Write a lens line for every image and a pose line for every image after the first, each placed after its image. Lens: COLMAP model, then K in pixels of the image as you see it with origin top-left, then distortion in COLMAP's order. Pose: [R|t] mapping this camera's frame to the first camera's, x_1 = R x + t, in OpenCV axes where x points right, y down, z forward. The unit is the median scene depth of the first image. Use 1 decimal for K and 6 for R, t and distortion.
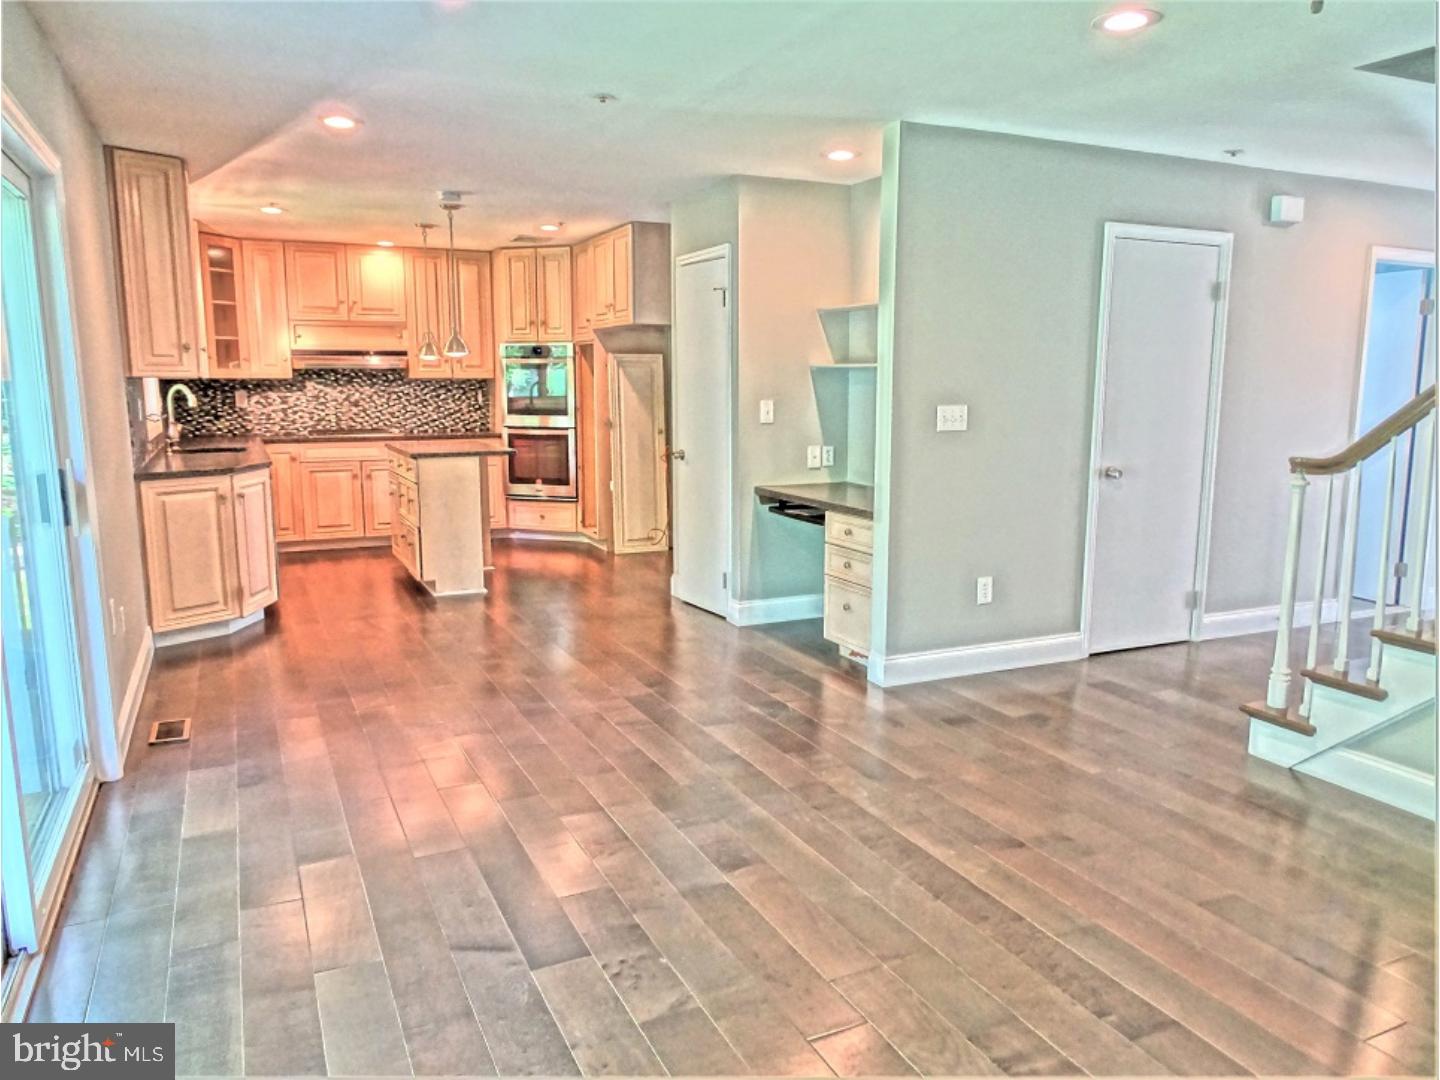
lens RADIAL K [[1037.2, 0, 716.9], [0, 1037.2, 535.0], [0, 0, 1]] dist [0.005559, 0.004548]
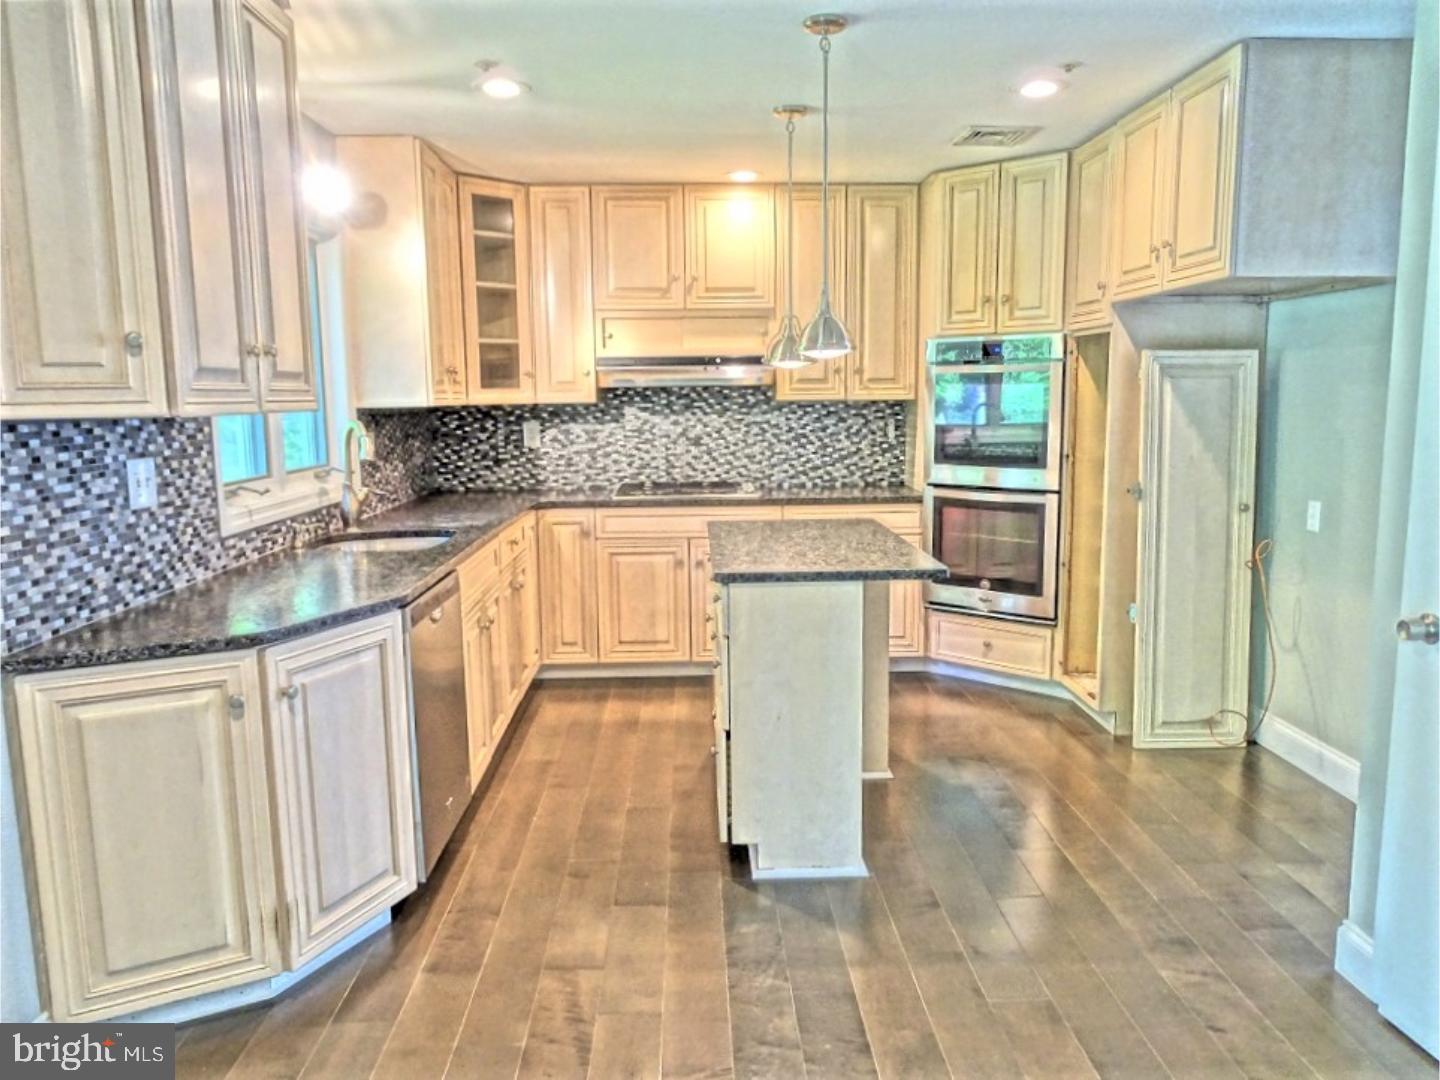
lens RADIAL K [[1037.2, 0, 727.0], [0, 1037.2, 534.9], [0, 0, 1]] dist [0.005559, 0.004548]
pose [[0.921899, 0.043819, -0.384944, -0.087175], [-0.048513, 0.998819, -0.002486, -0.071052], [0.384380, 0.020966, 0.922937, 0.437807]]
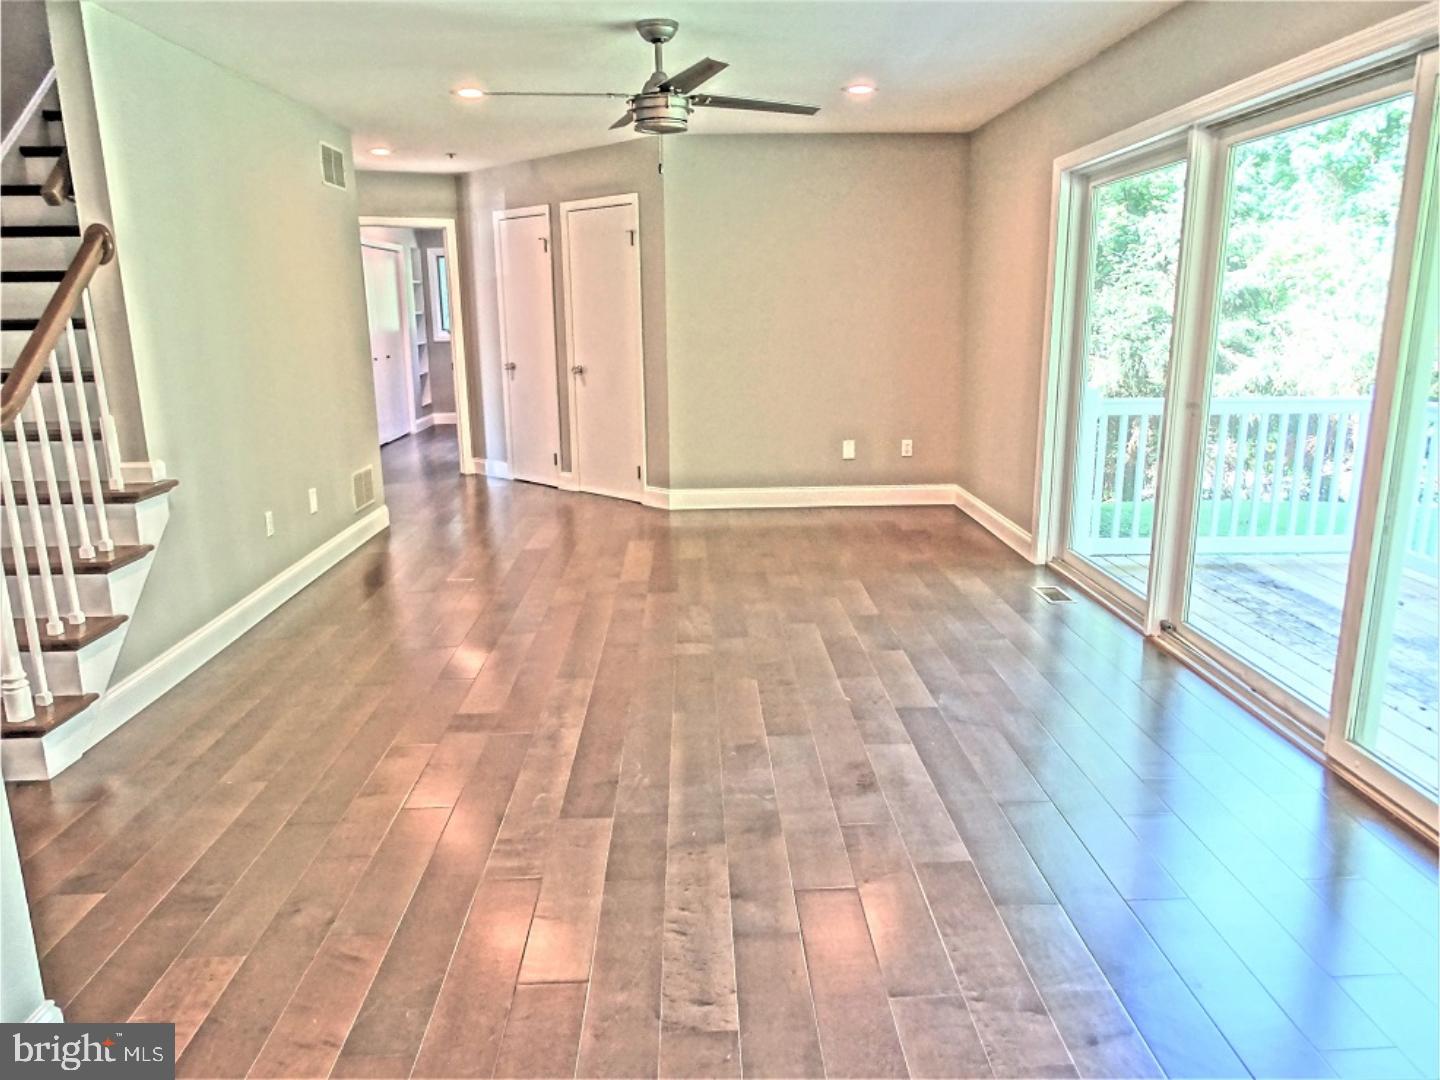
lens RADIAL K [[1037.2, 0, 722.5], [0, 1037.2, 544.9], [0, 0, 1]] dist [0.005559, 0.004548]
pose [[-0.916593, -0.082986, 0.391114, -0.177887], [0.069228, 0.930507, 0.359672, -0.137710], [-0.393782, 0.356749, -0.847152, 0.888091]]
